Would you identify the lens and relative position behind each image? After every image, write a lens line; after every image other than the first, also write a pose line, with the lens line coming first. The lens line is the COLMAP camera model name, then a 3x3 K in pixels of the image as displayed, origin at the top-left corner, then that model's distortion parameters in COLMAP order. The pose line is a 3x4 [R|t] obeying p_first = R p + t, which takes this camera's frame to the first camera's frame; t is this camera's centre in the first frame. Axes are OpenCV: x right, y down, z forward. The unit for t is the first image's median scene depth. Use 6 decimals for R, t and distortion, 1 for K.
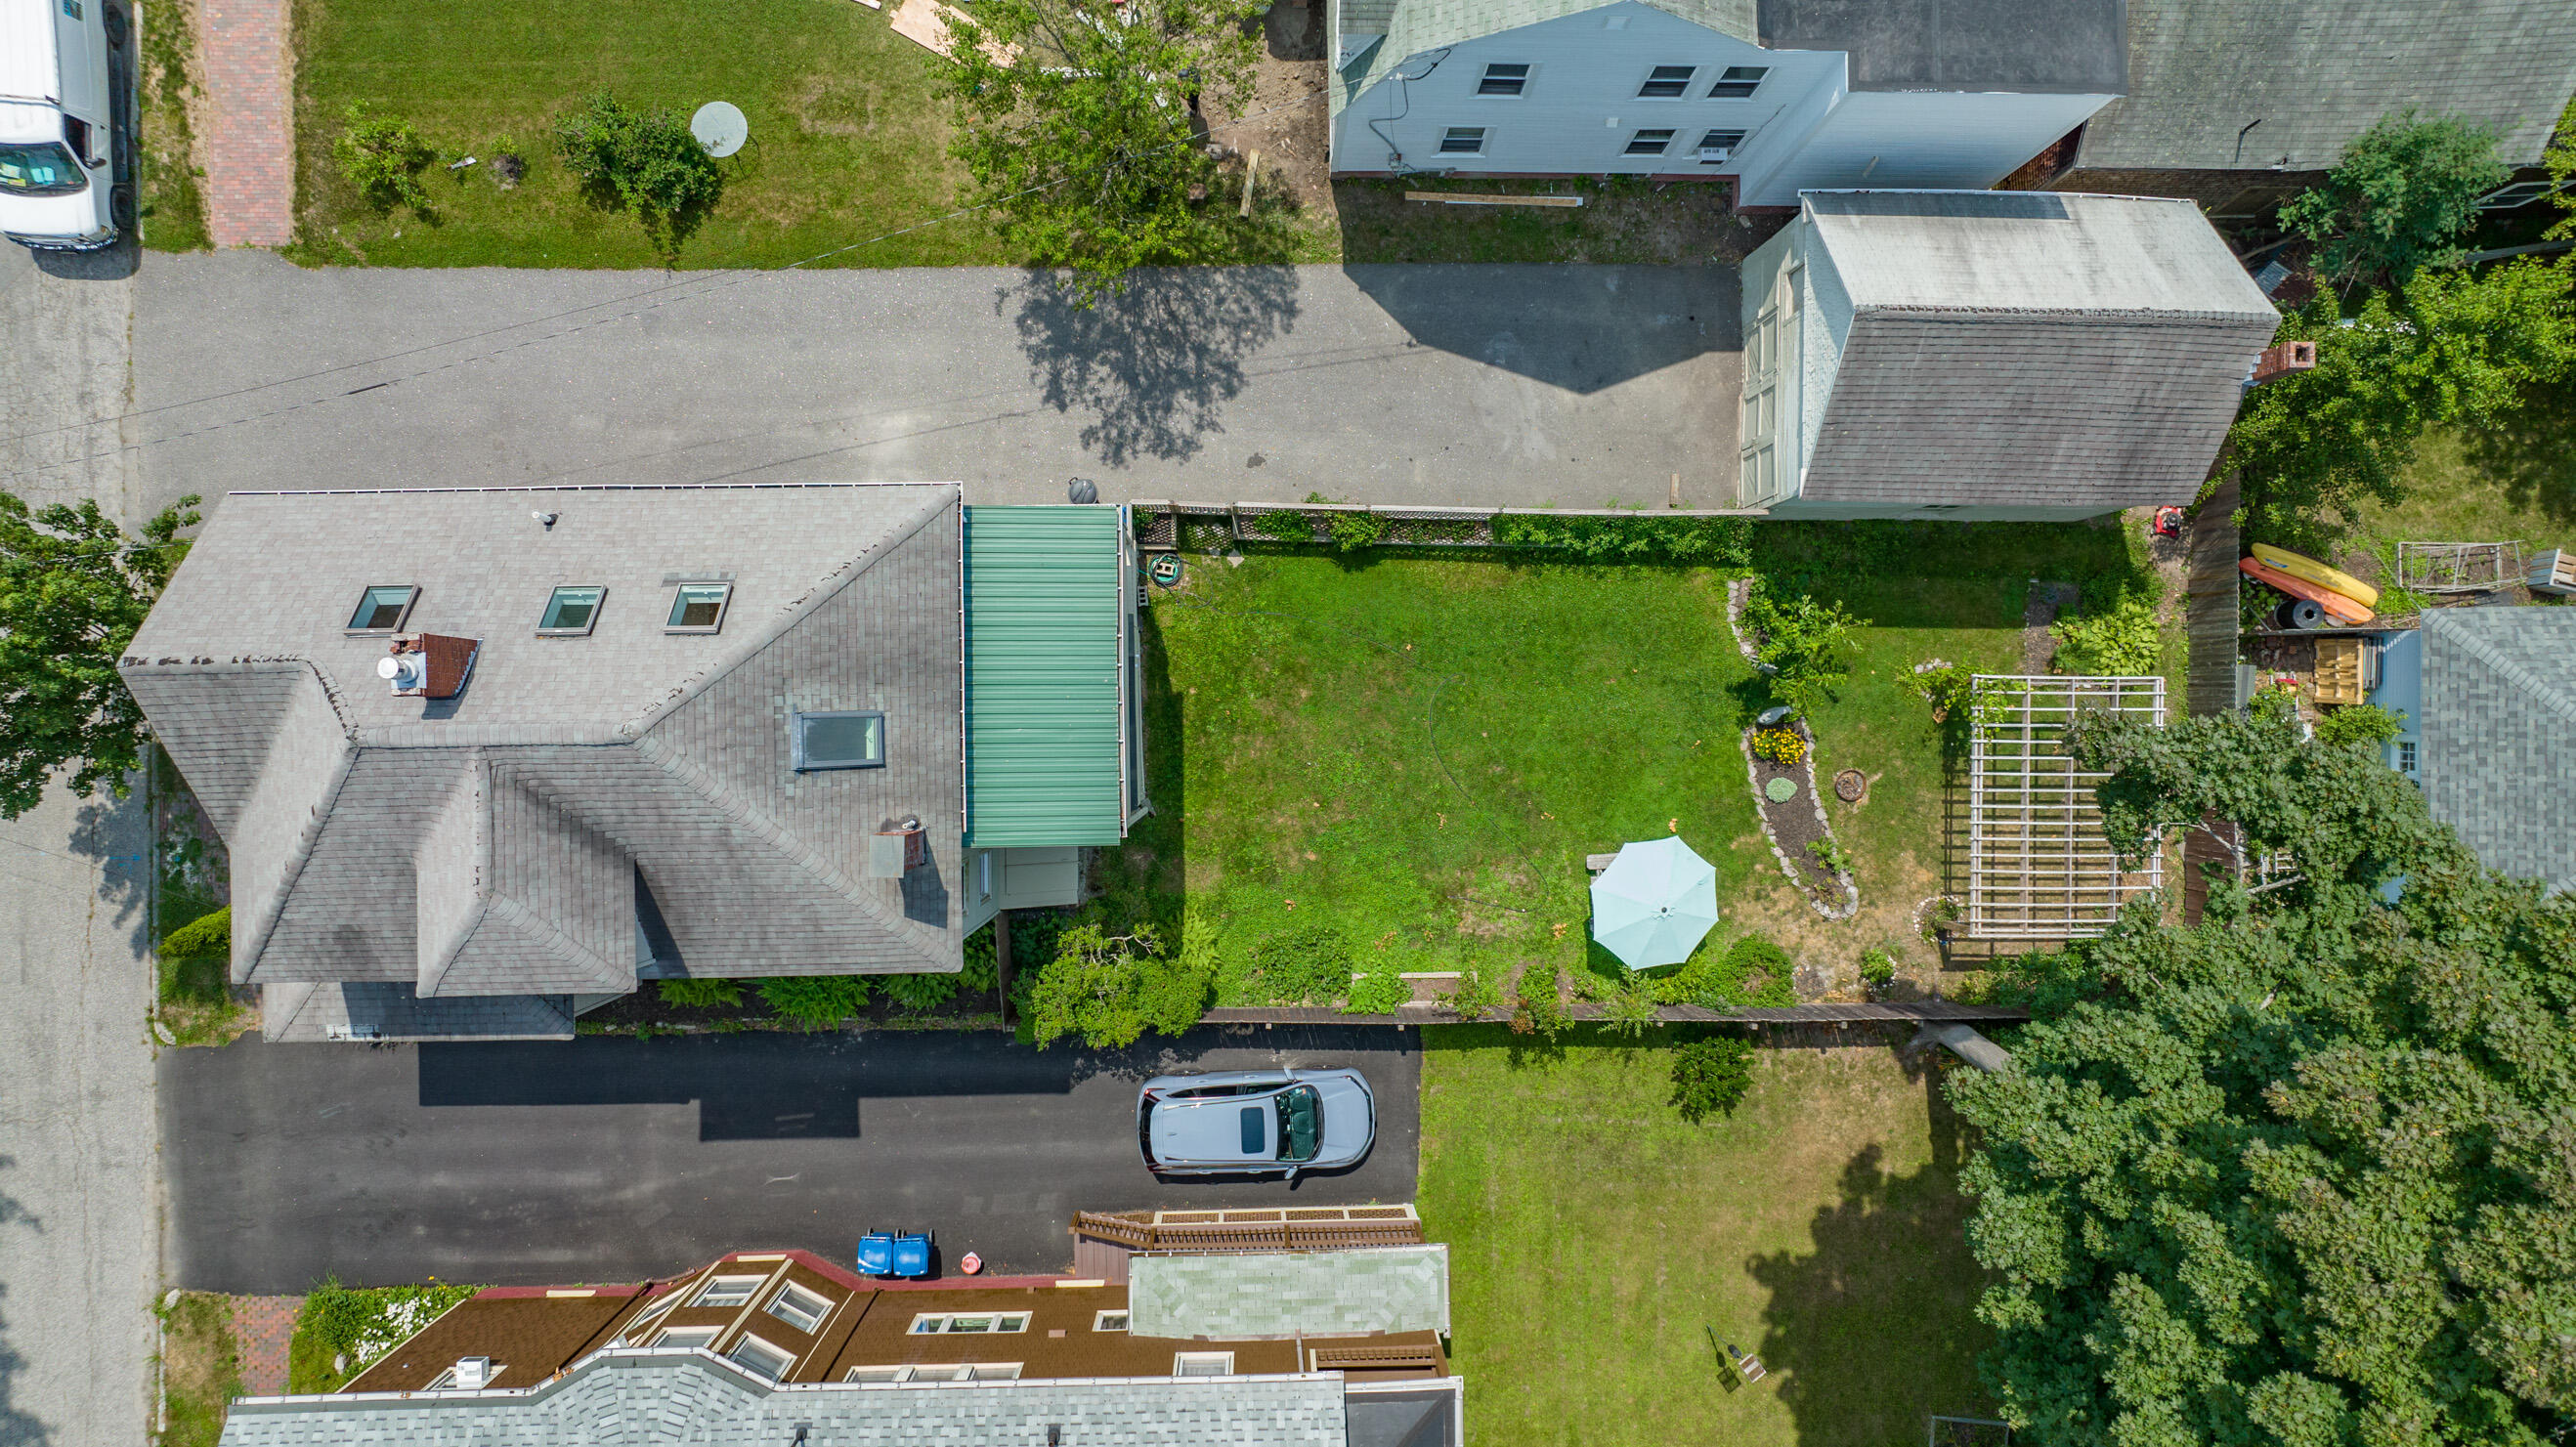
lens RADIAL K [[1836.2, 0, 1288.0], [0, 1836.2, 723.5], [0, 0, 1]] dist [0.001417, -0.036094]
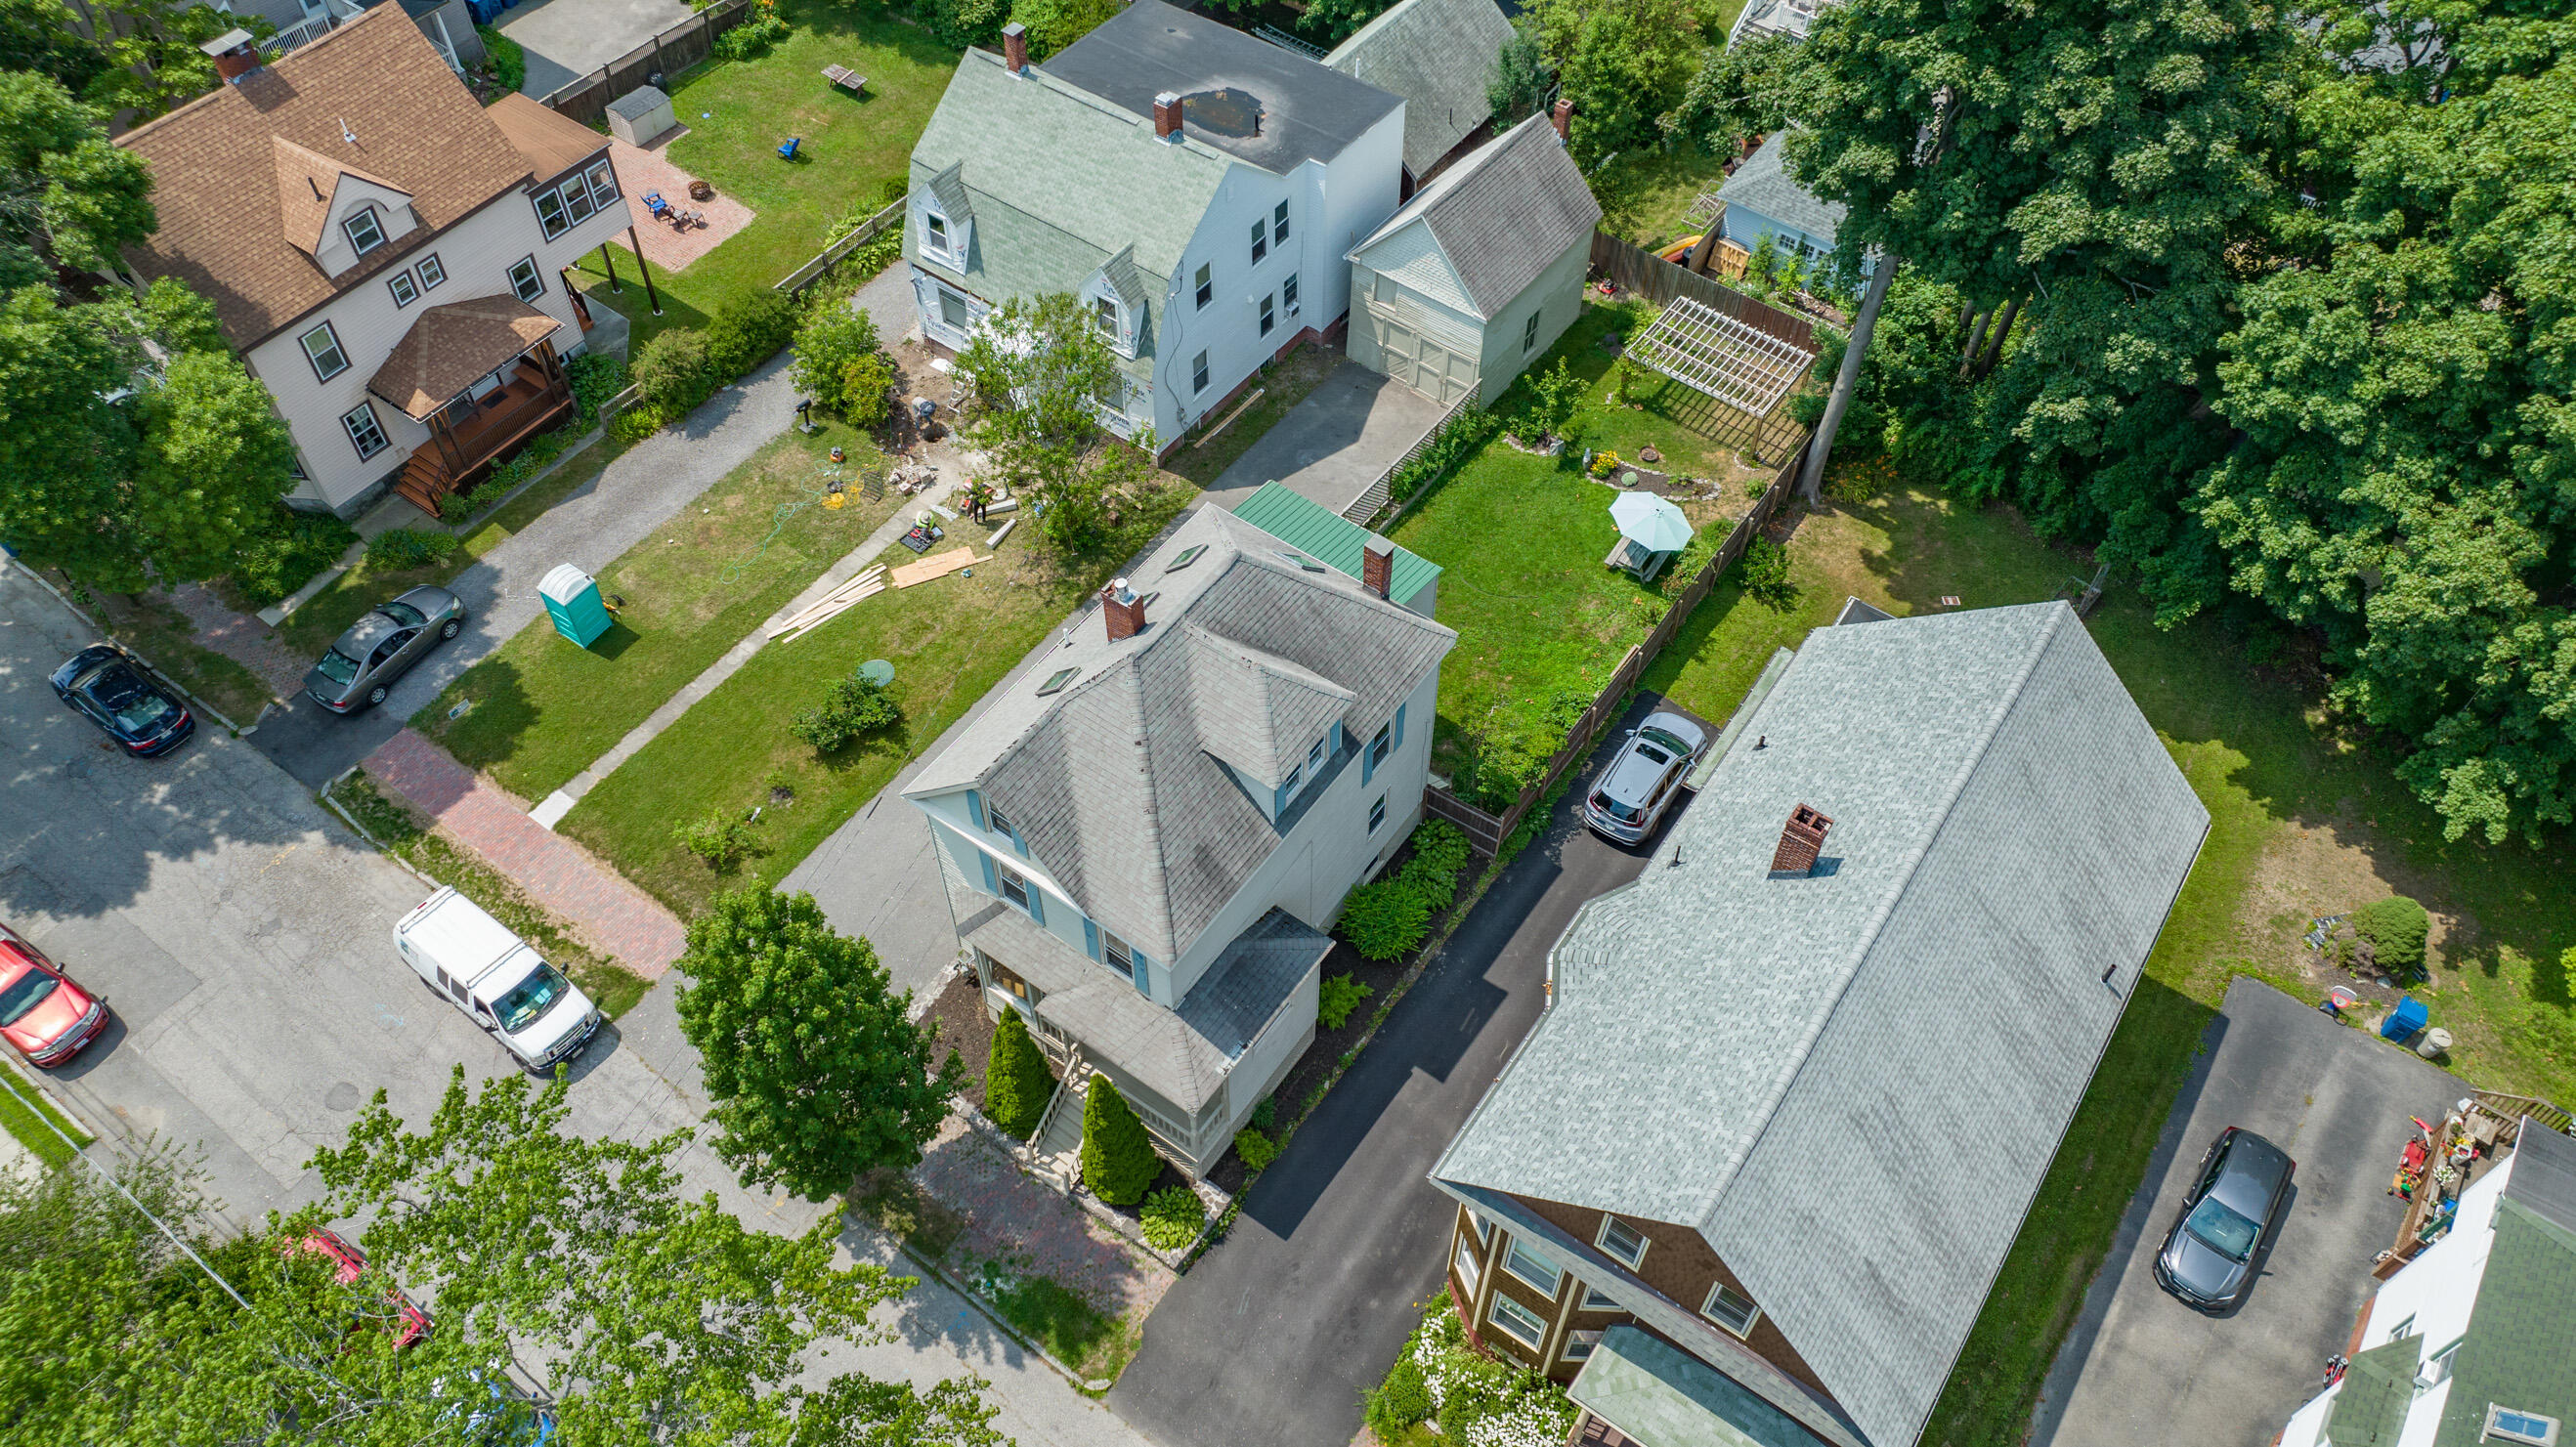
lens RADIAL K [[1836.2, 0, 1288.0], [0, 1836.2, 723.5], [0, 0, 1]] dist [0.001417, -0.036094]
pose [[0.591956, -0.638261, 0.492150, -0.879288], [0.805945, 0.463943, -0.367709, 0.510666], [0.006365, 0.614313, 0.789037, -0.139947]]
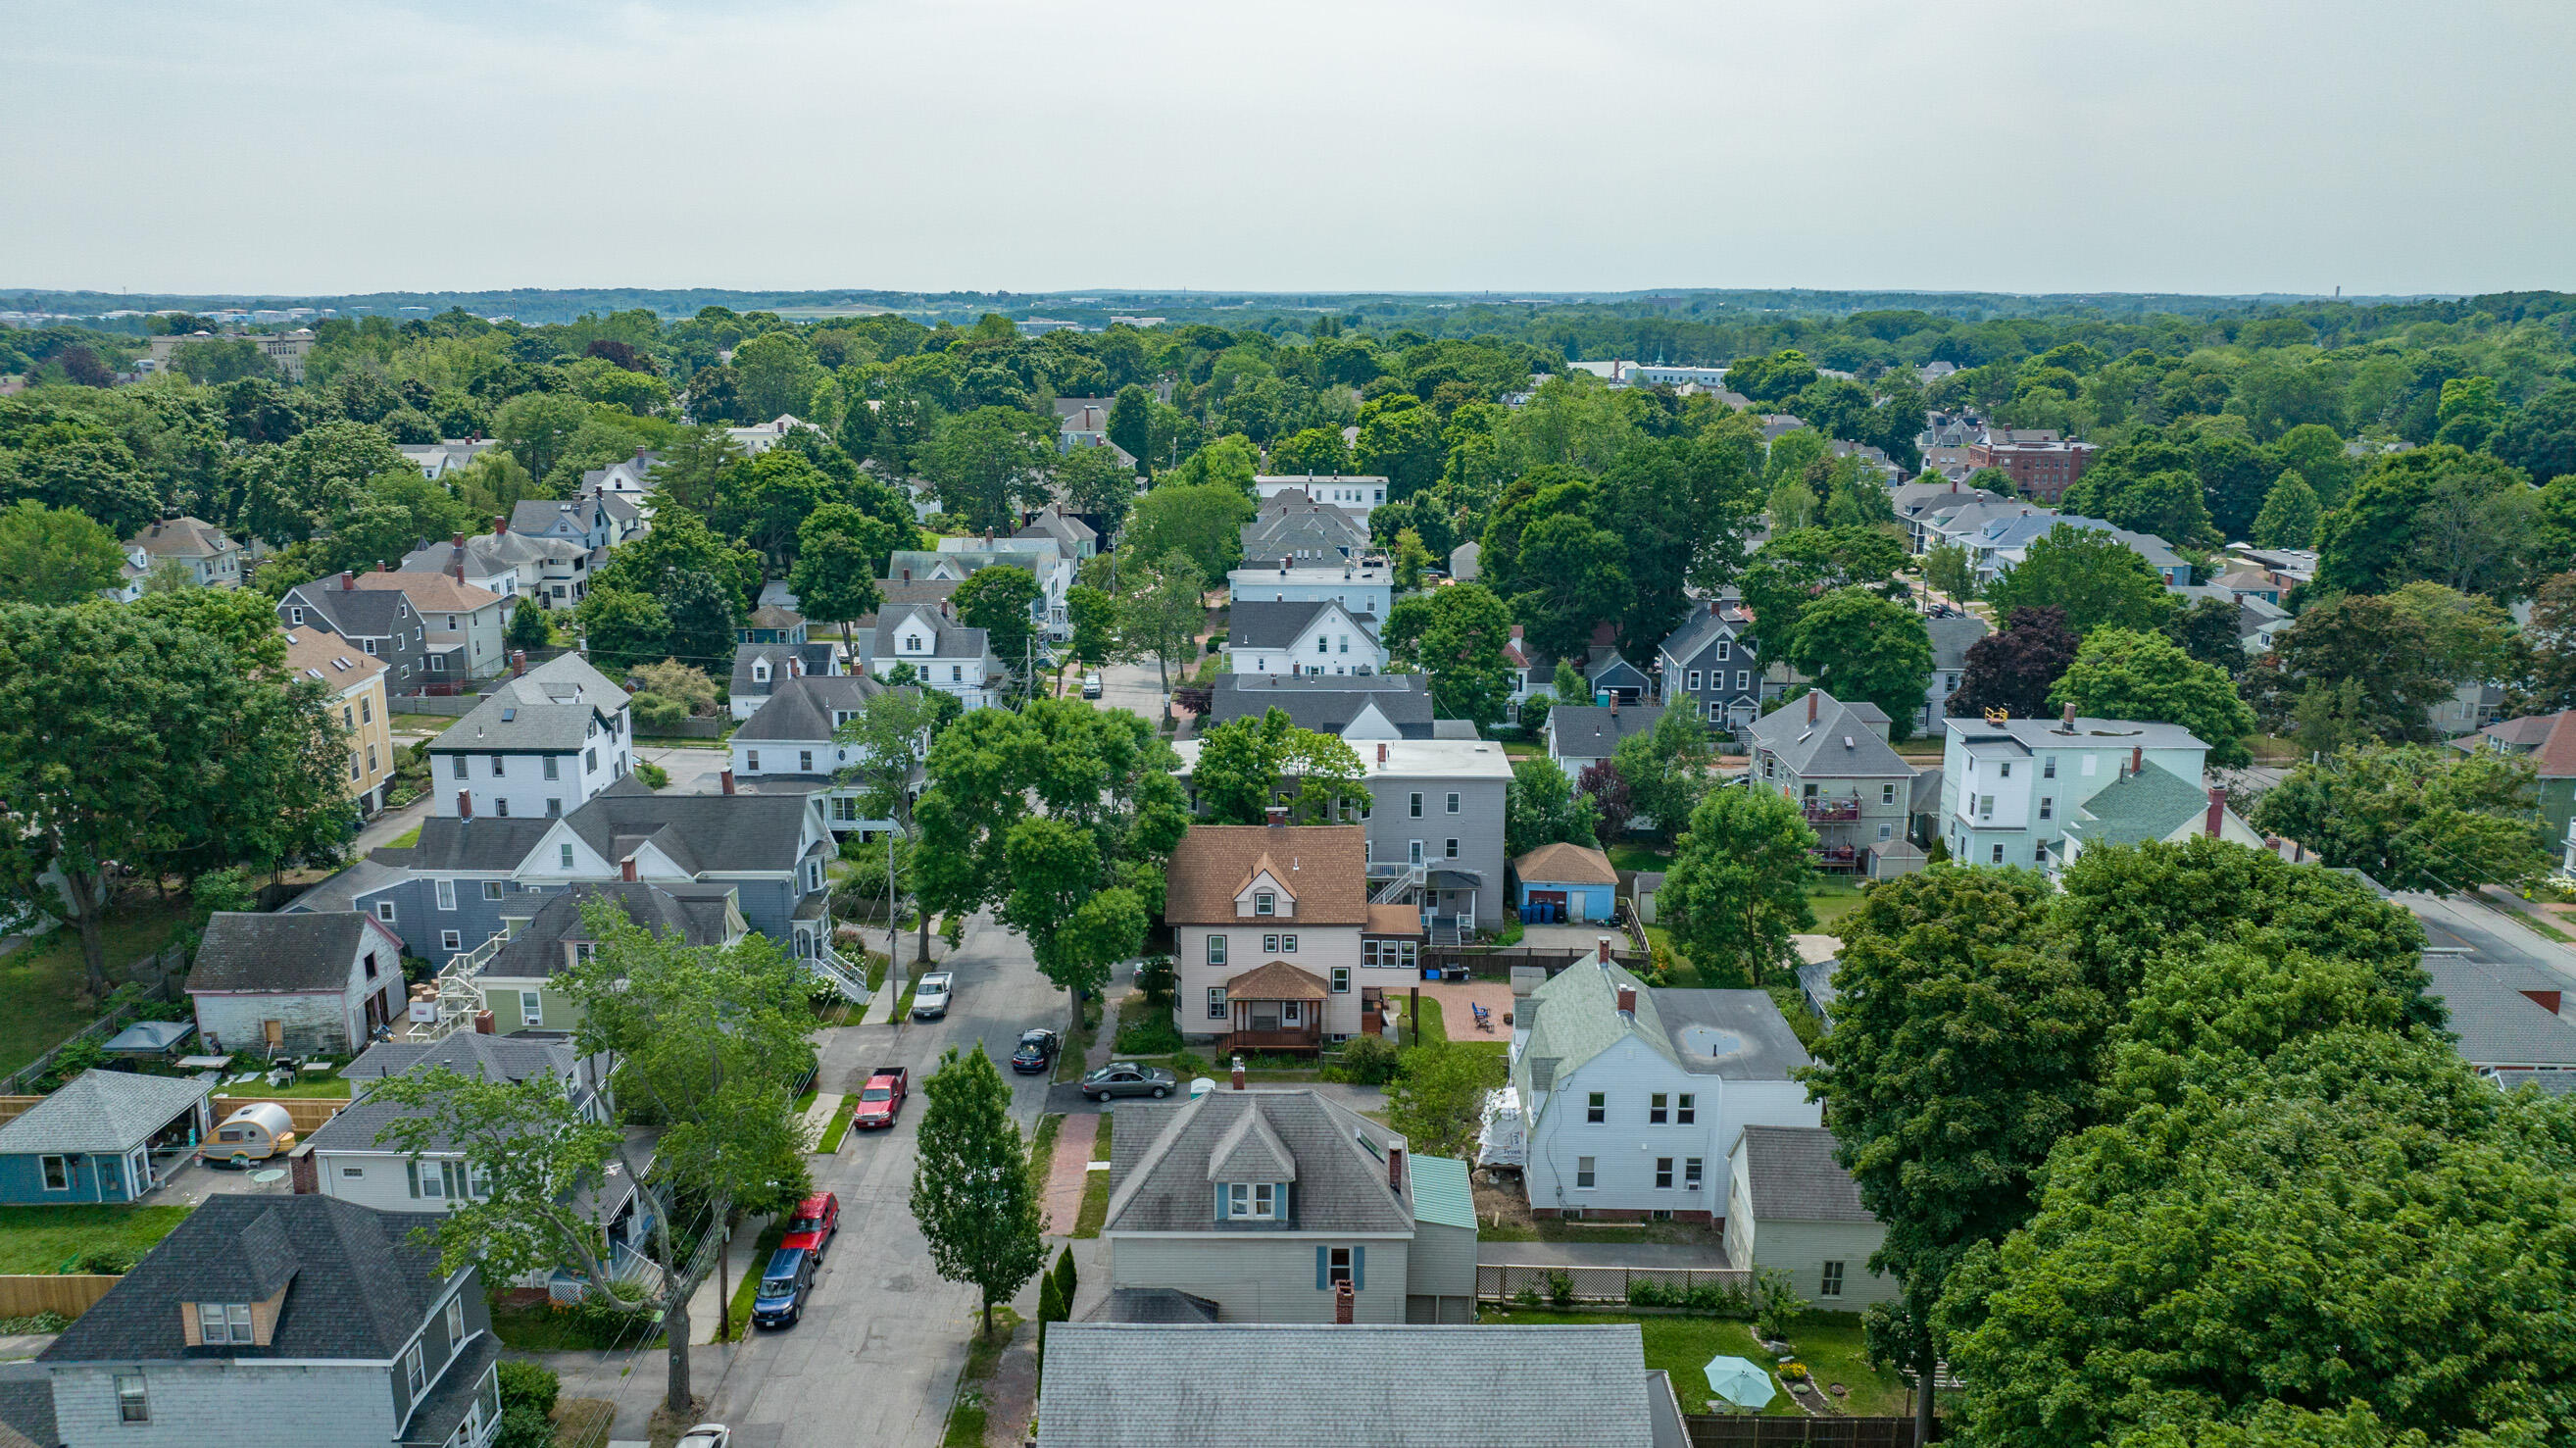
lens RADIAL K [[1836.5, 0, 1288.0], [0, 1836.5, 724.0], [0, 0, 1]] dist [0.001417, -0.036094]
pose [[0.999561, -0.014583, -0.025801, -0.220678], [-0.021636, 0.235913, -0.971533, 1.851854], [0.020255, 0.971665, 0.235494, -0.148888]]
